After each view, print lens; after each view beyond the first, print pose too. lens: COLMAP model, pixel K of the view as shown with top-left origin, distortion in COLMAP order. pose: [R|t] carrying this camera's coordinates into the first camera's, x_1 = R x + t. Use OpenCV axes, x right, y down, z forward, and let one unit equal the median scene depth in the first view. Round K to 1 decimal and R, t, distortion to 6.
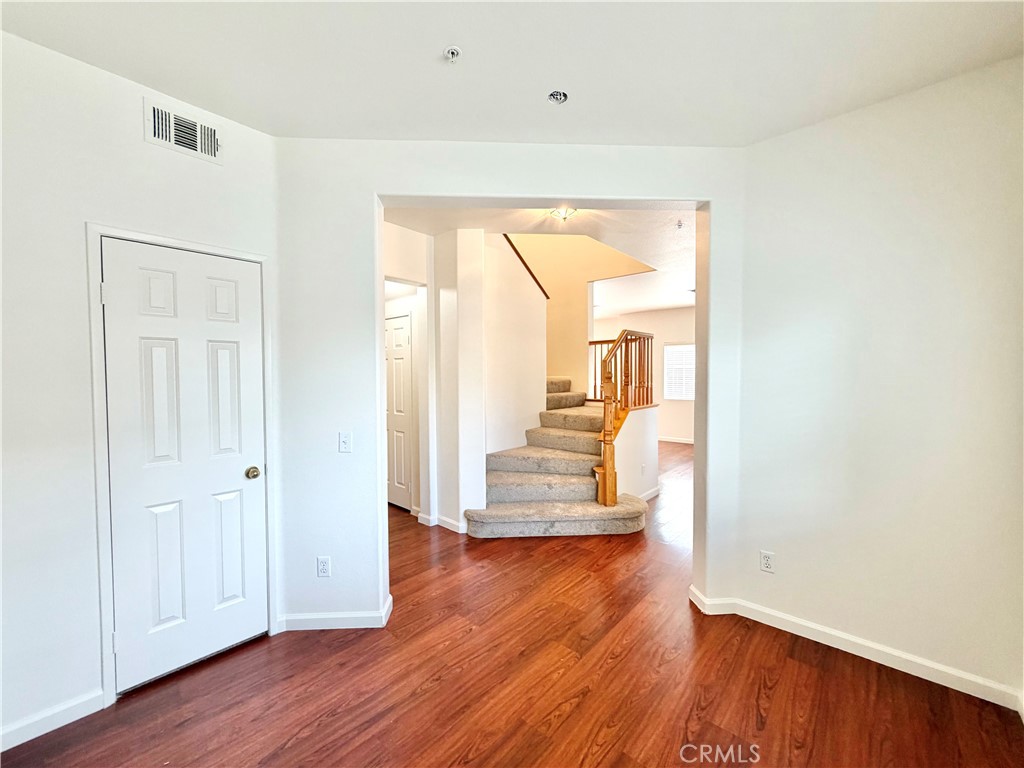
lens RADIAL K [[408.8, 0, 506.2], [0, 408.8, 383.2], [0, 0, 1]] dist [-0.000673, -0.000128]
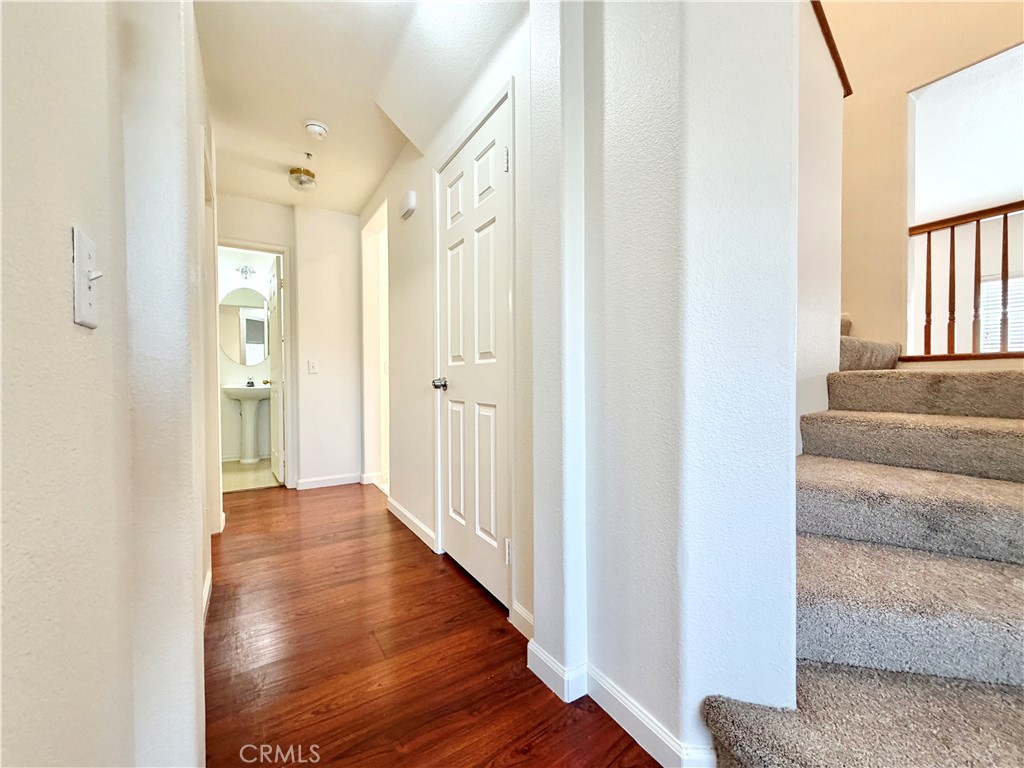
lens RADIAL K [[408.8, 0, 511.1], [0, 408.8, 385.3], [0, 0, 1]] dist [-0.000673, -0.000128]
pose [[0.962462, 0.005849, -0.271354, -0.127025], [-0.006602, 0.999976, -0.001864, 0.099762], [0.271337, 0.003586, 0.962478, 0.617708]]
